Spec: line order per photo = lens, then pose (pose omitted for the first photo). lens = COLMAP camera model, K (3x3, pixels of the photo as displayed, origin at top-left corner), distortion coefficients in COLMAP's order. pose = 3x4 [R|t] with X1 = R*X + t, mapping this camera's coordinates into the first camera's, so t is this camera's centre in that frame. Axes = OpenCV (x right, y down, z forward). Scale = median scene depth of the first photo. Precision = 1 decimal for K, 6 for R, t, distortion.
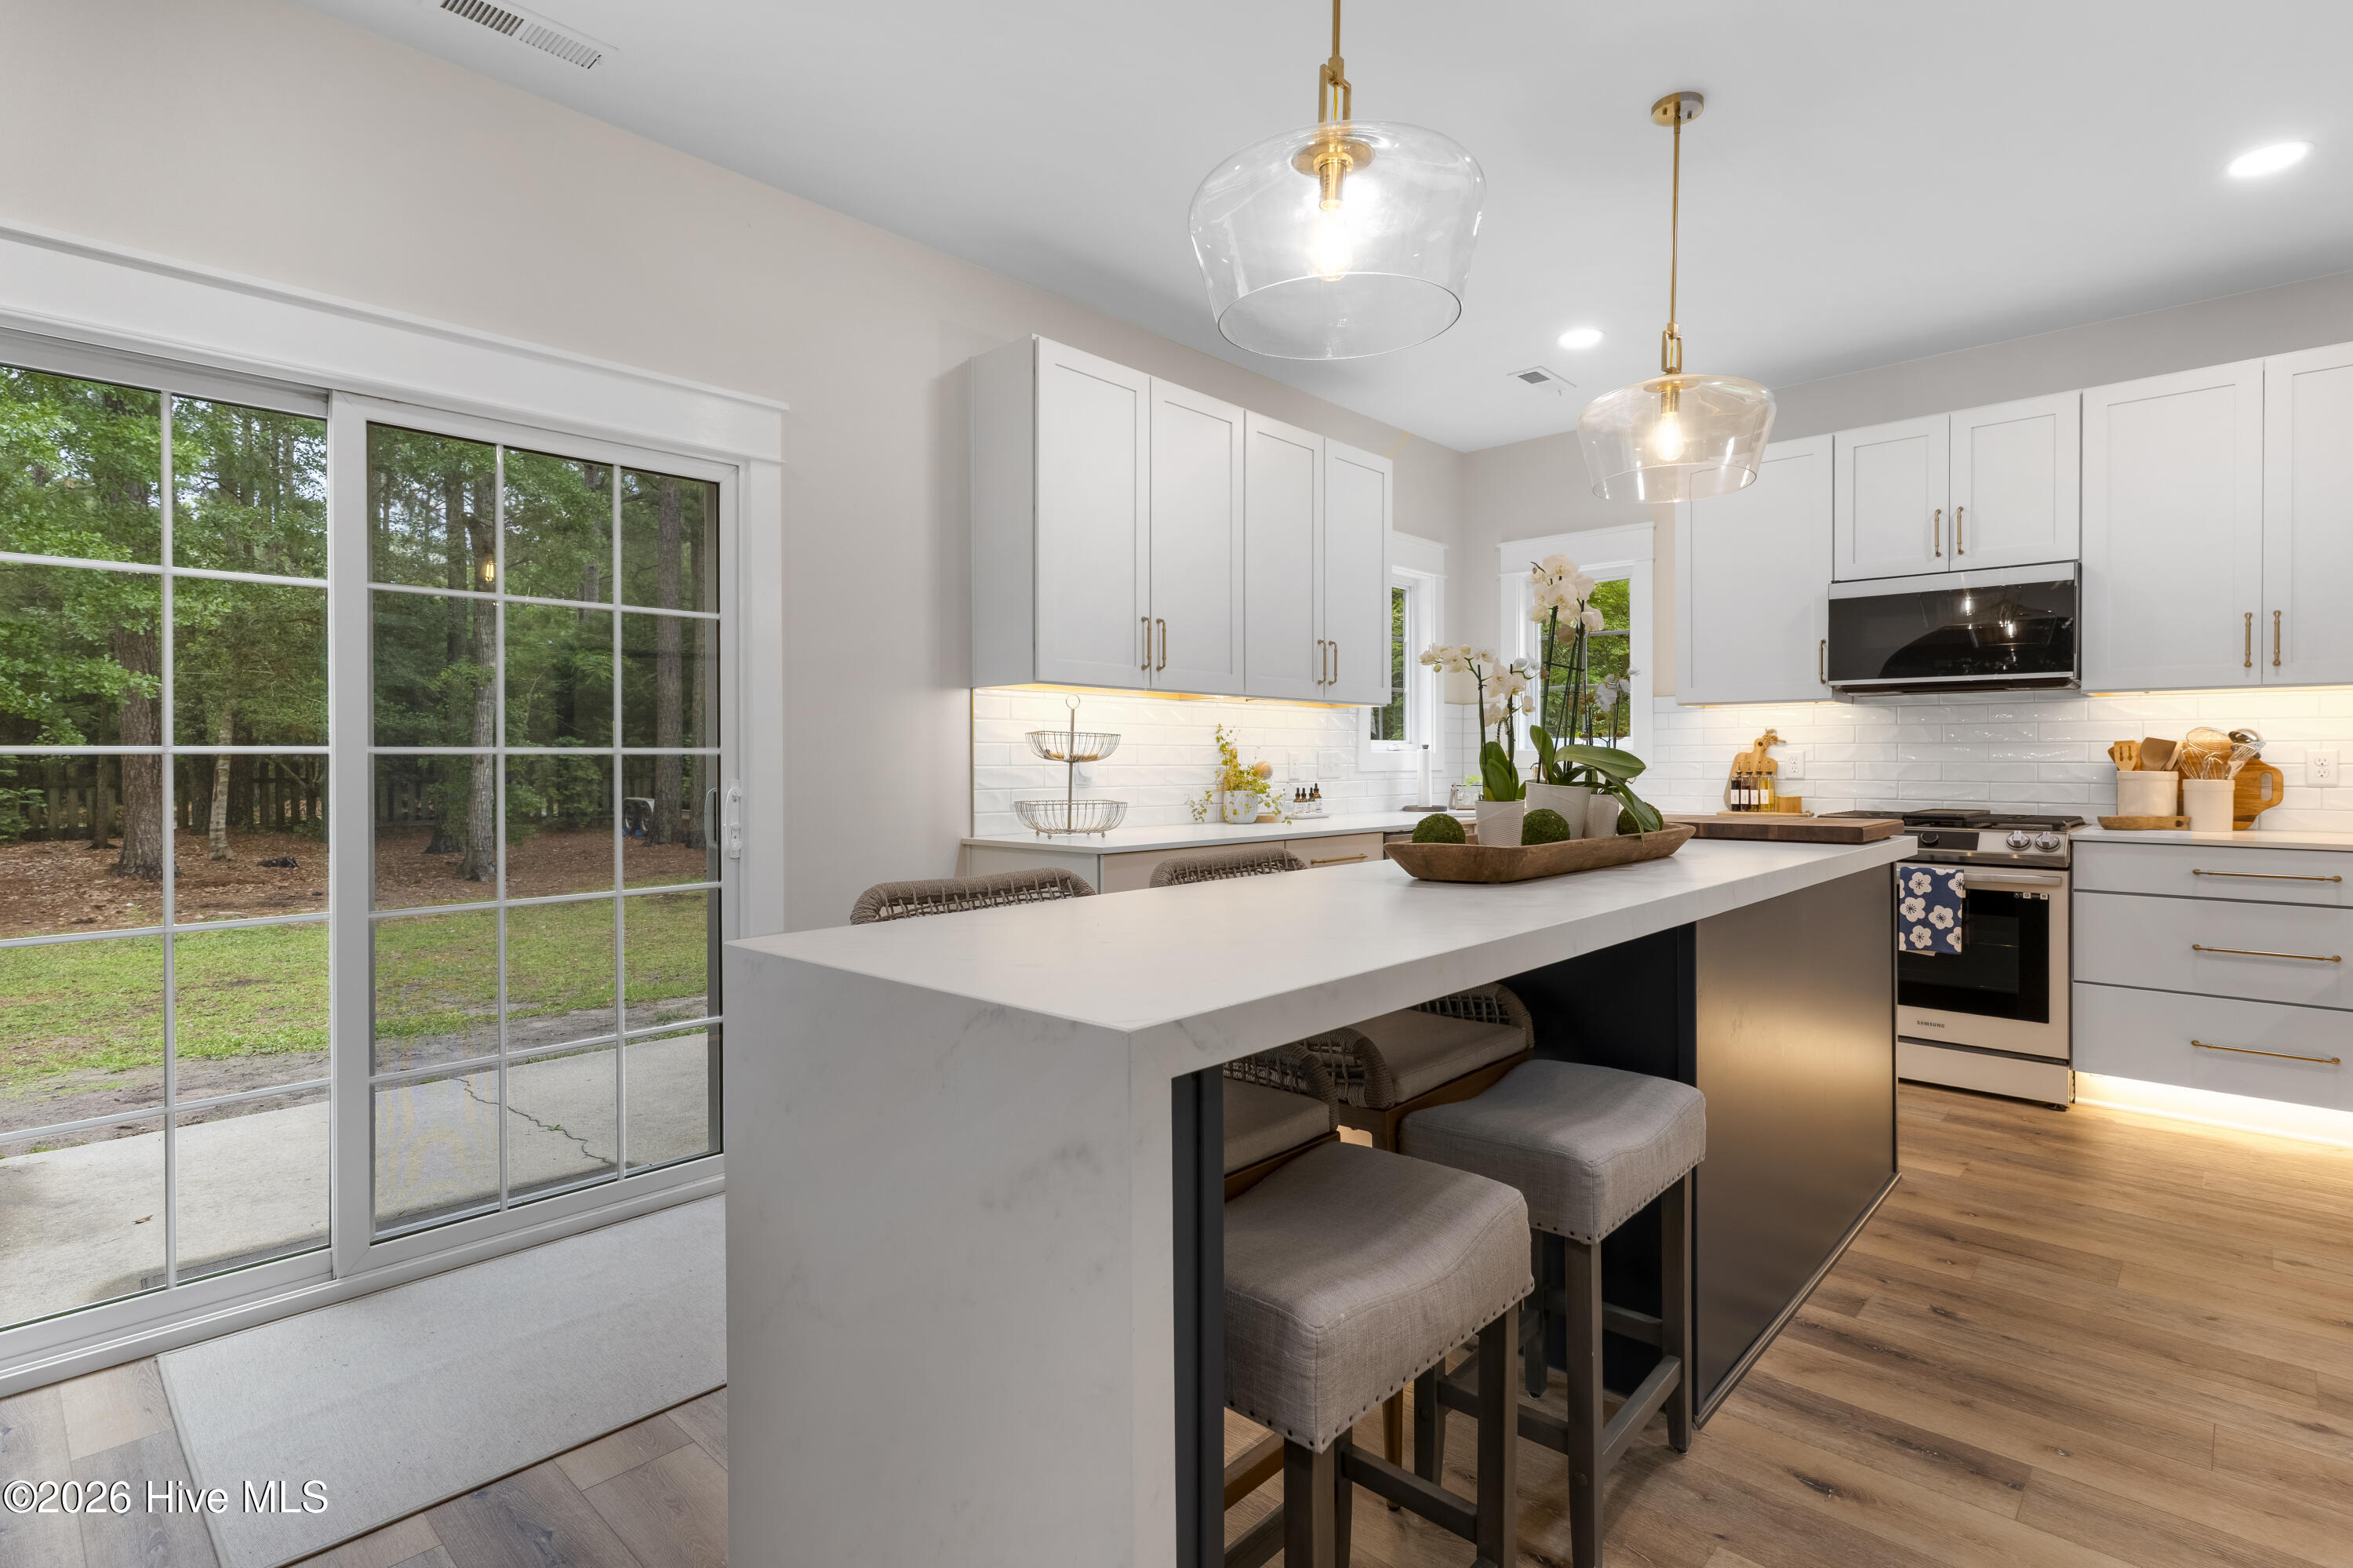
lens RADIAL K [[1141.2, 0, 1175.9], [0, 1141.2, 774.1], [0, 0, 1]] dist [0.003678, -0.000725]
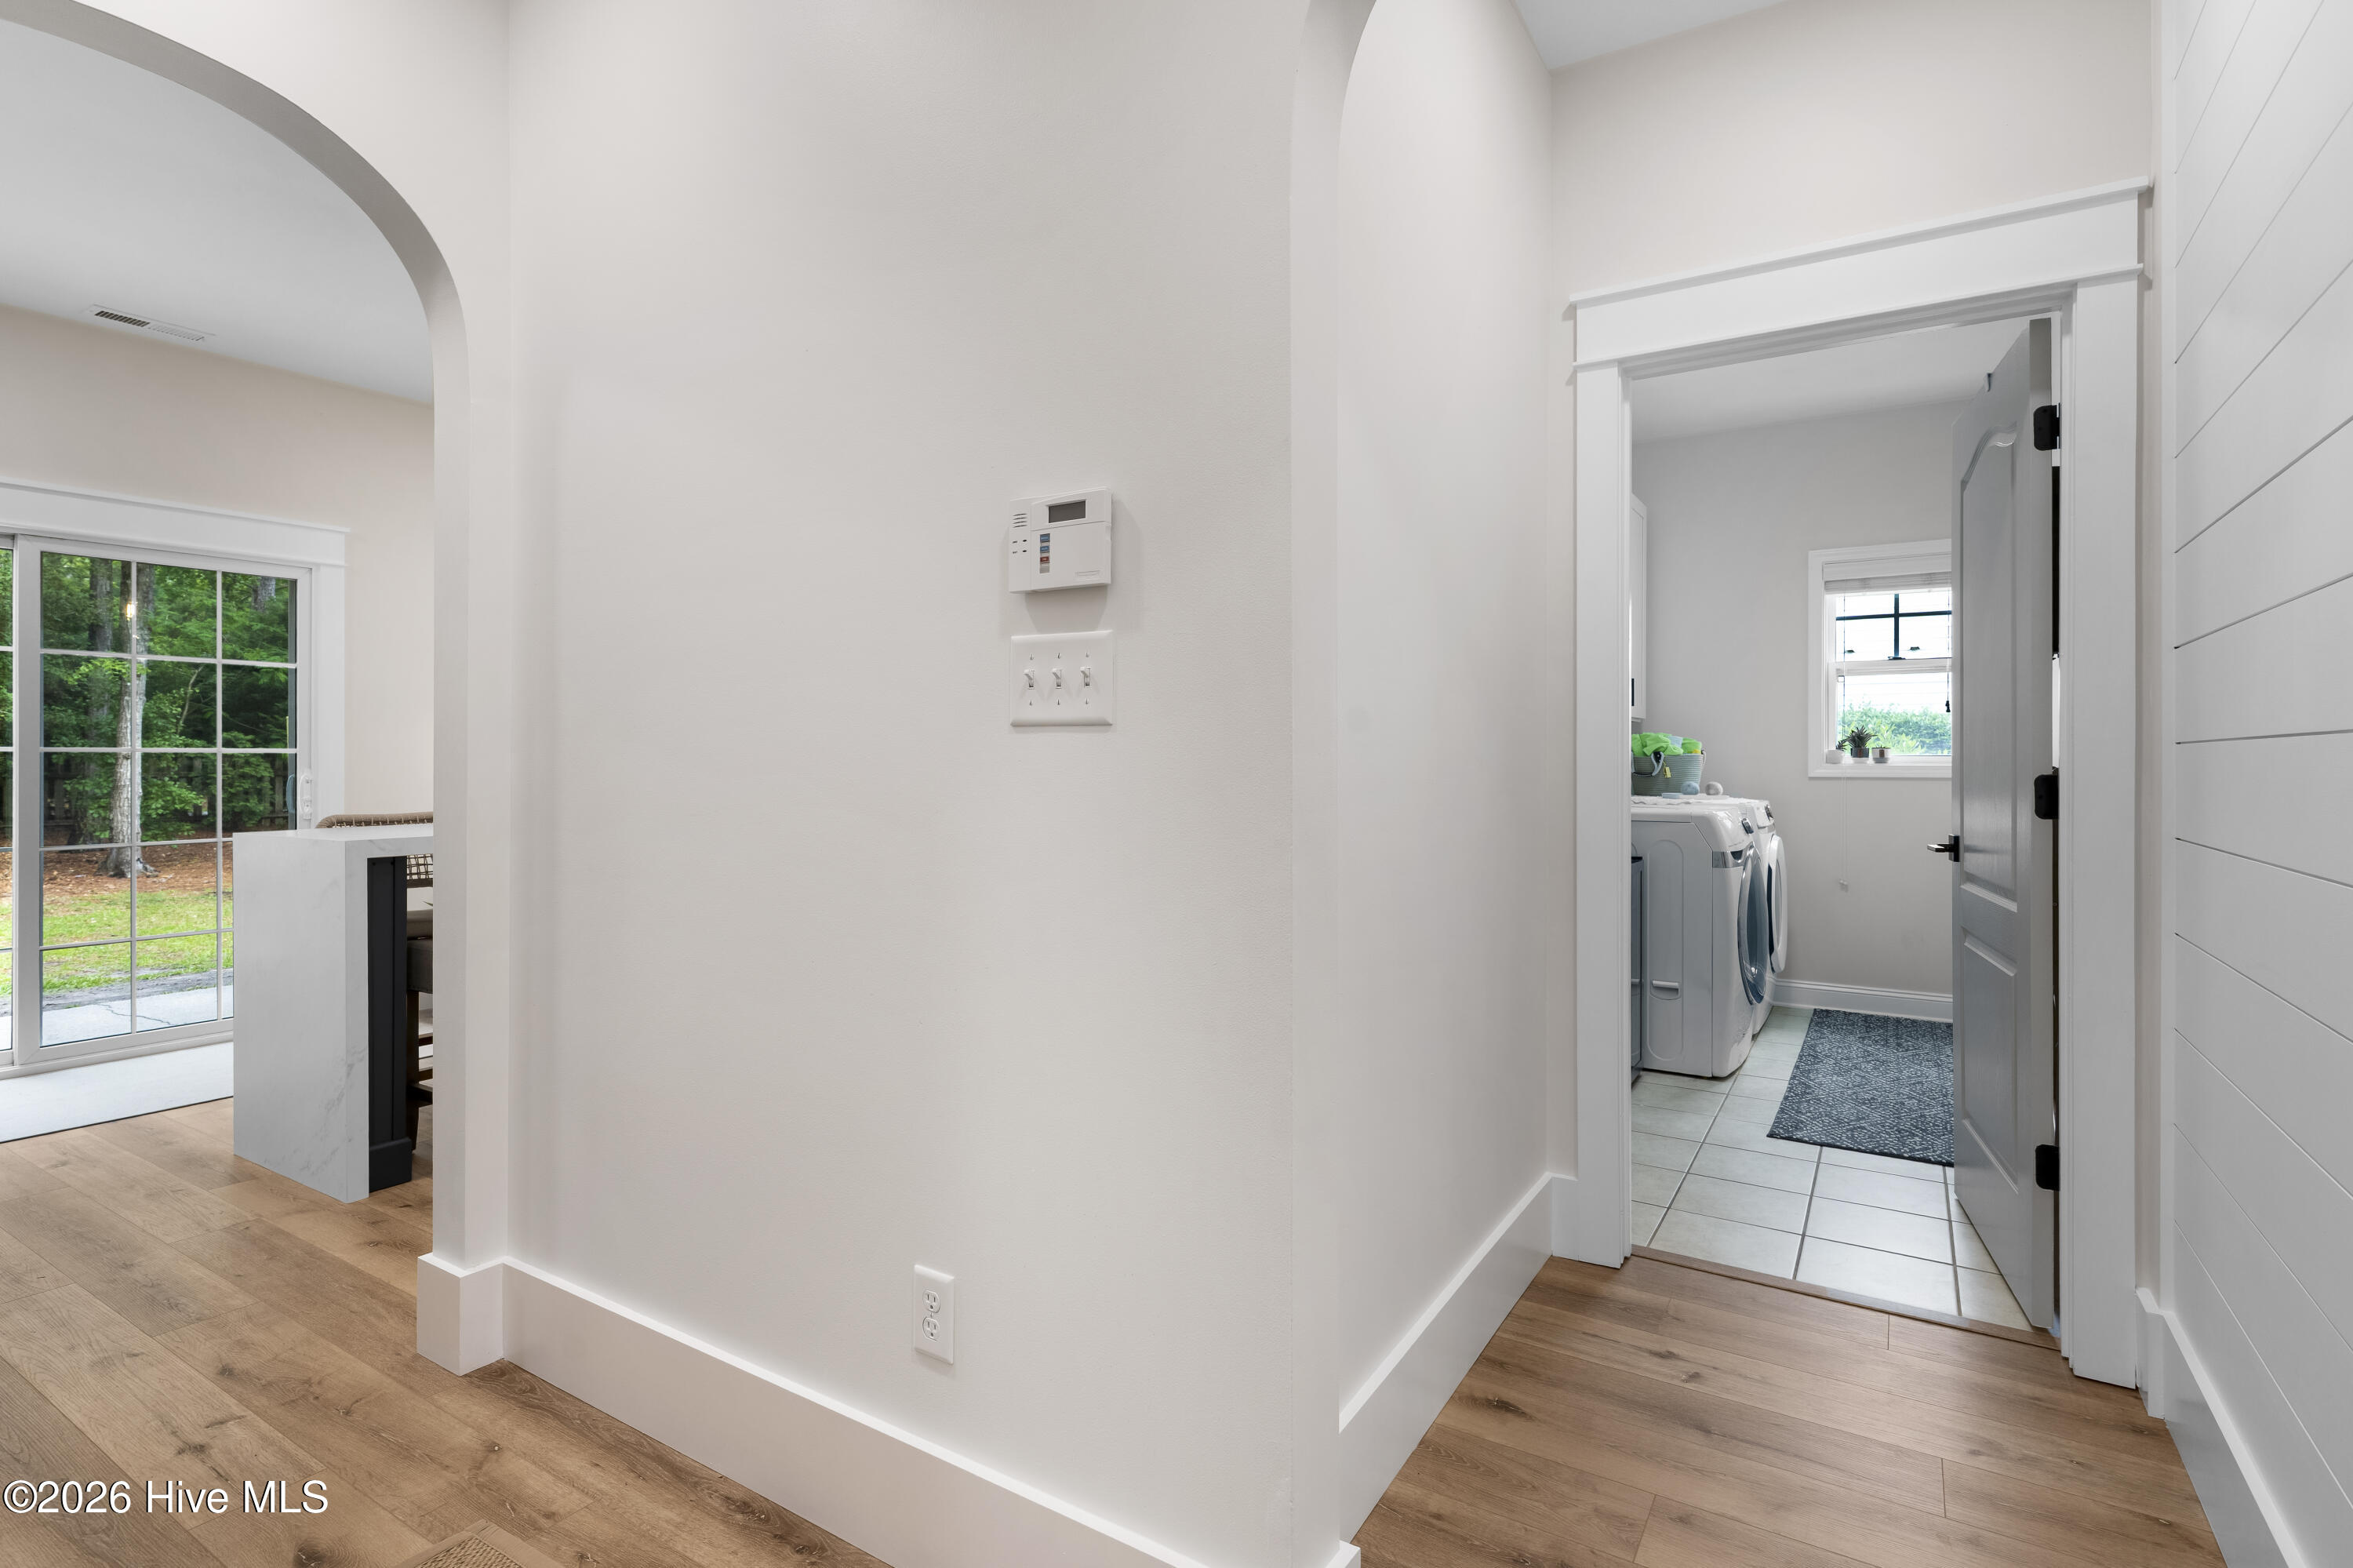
lens RADIAL K [[1141.2, 0, 1166.0], [0, 1141.2, 766.5], [0, 0, 1]] dist [0.003678, -0.000725]
pose [[0.982170, 0.003775, 0.187959, 0.319560], [-0.002431, 0.999970, -0.007380, 0.006523], [-0.187981, 0.006791, 0.982149, -0.510739]]
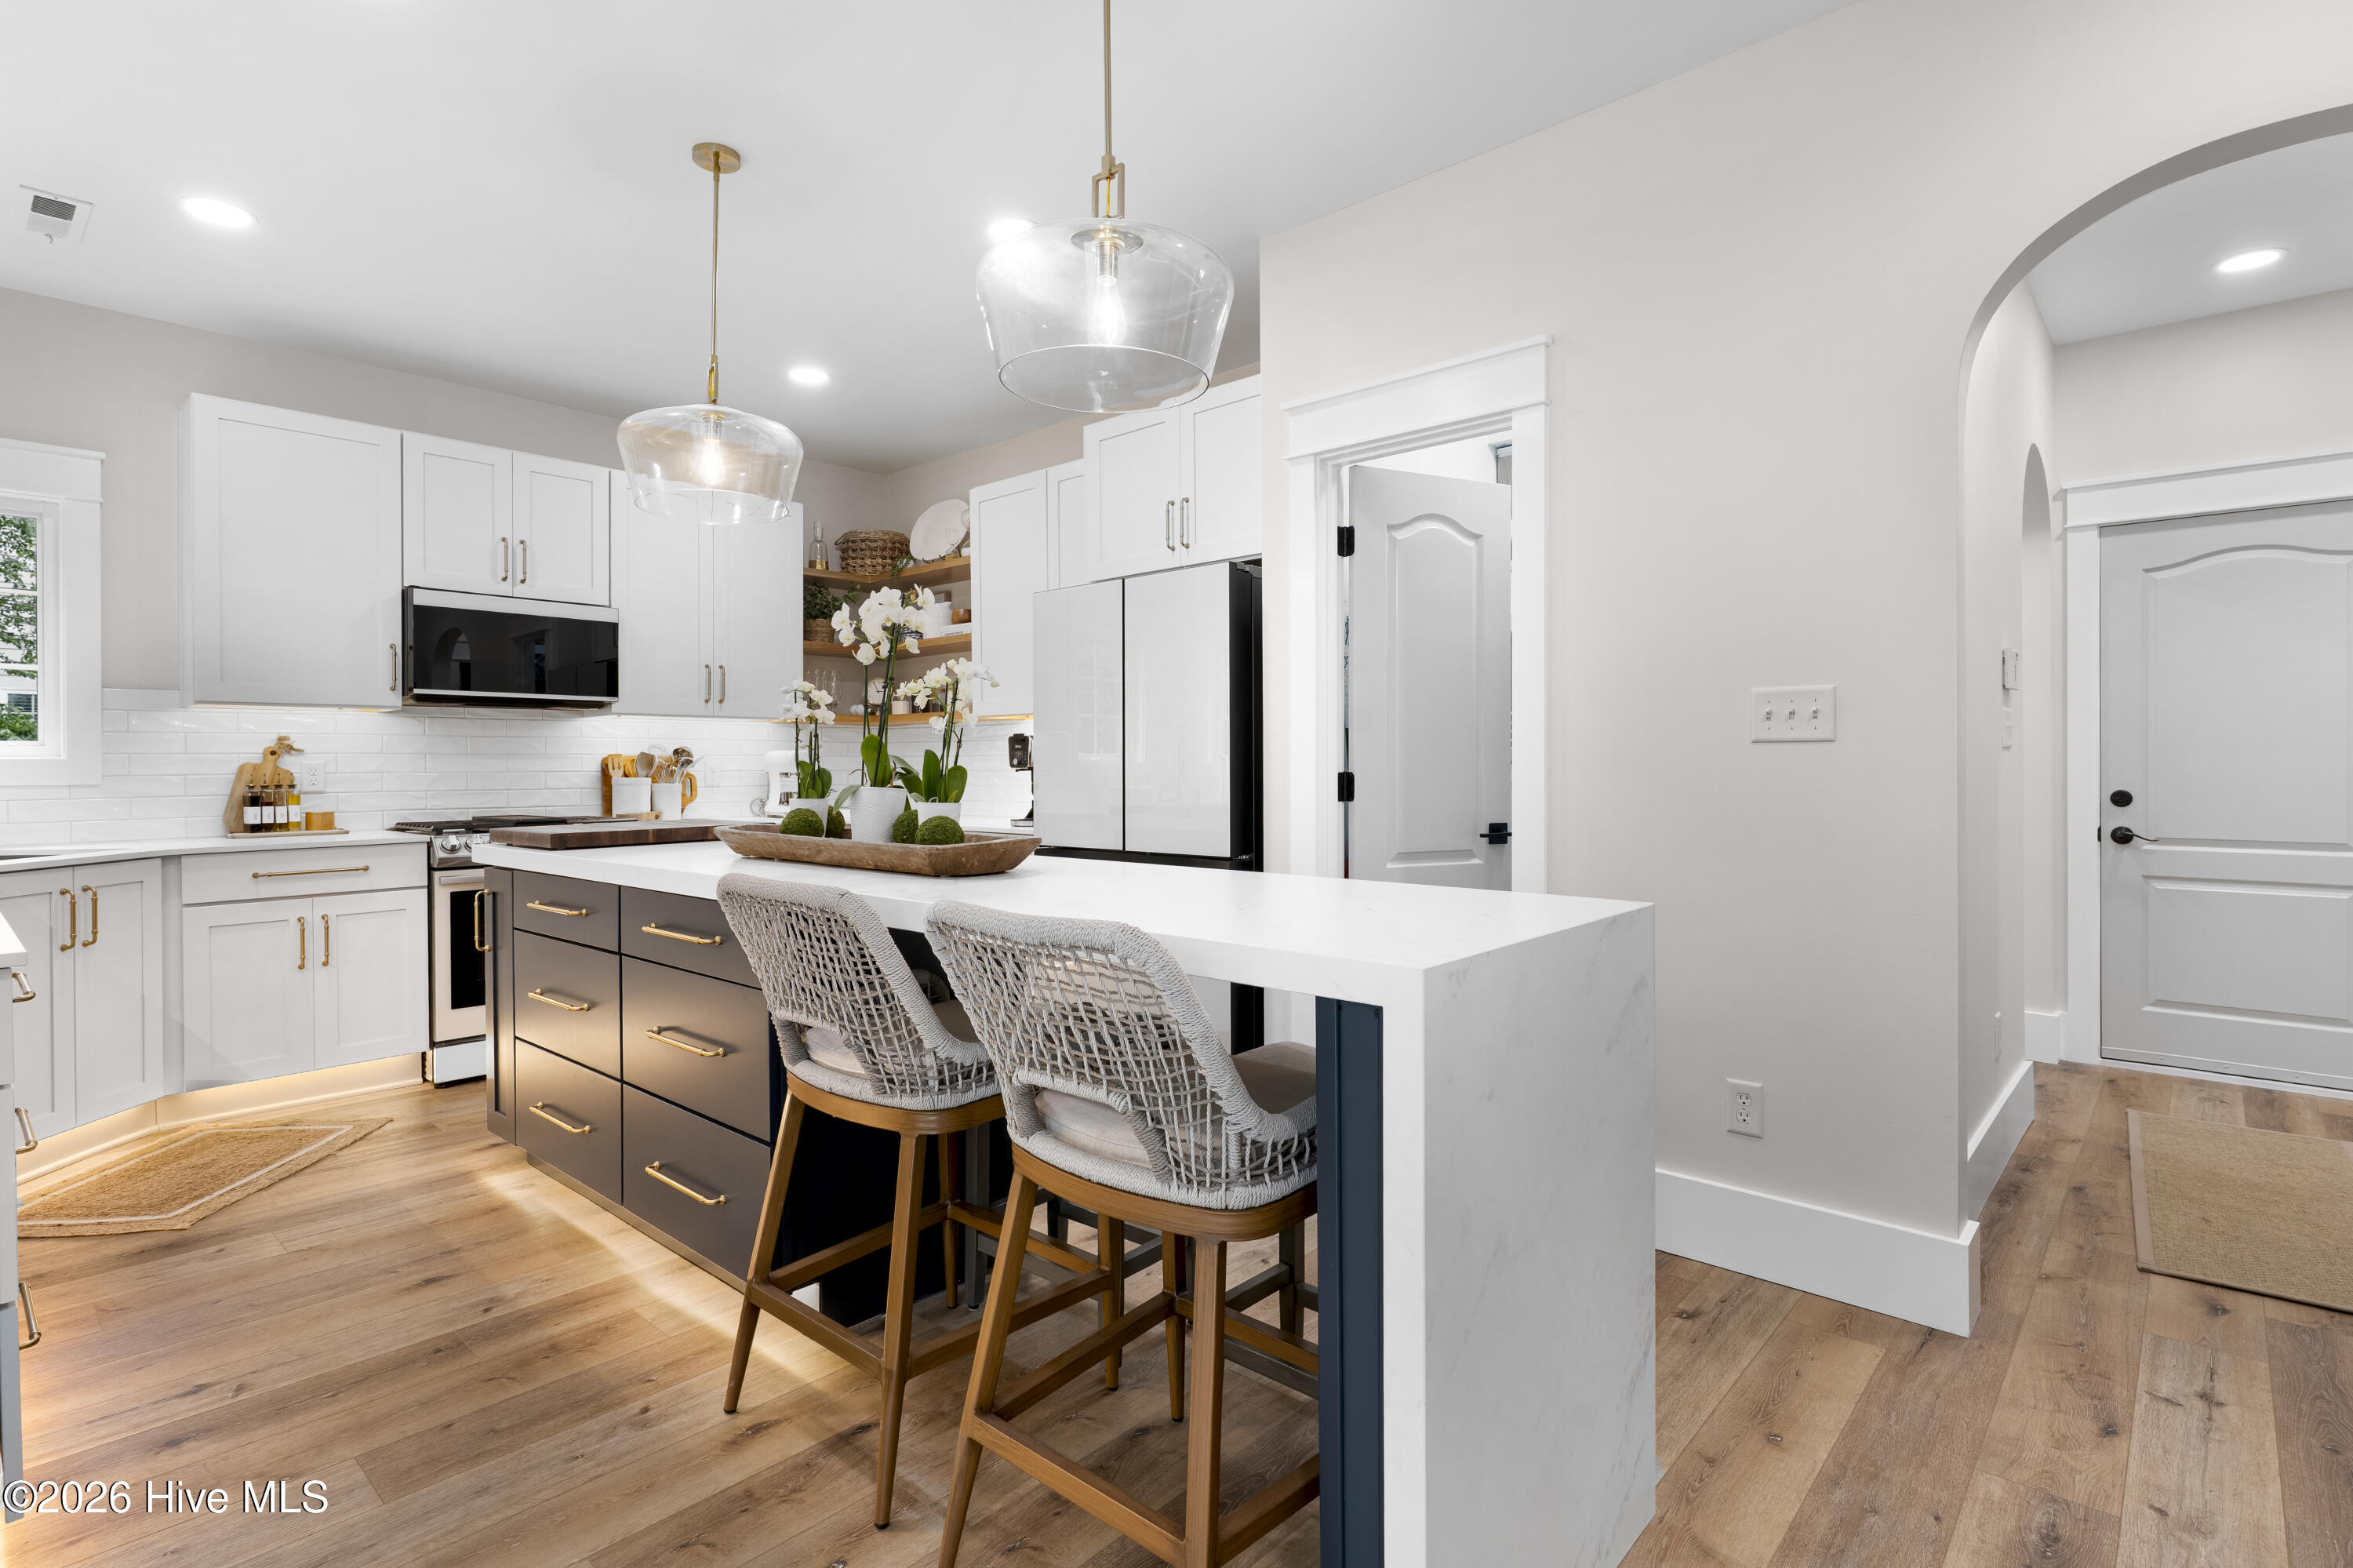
lens RADIAL K [[1141.2, 0, 1162.1], [0, 1141.2, 773.8], [0, 0, 1]] dist [0.003678, -0.000725]
pose [[-0.009883, -0.004210, 0.999942, -0.388208], [0.018324, 0.999822, 0.004391, -0.002318], [-0.999783, 0.018367, -0.009804, 0.371410]]
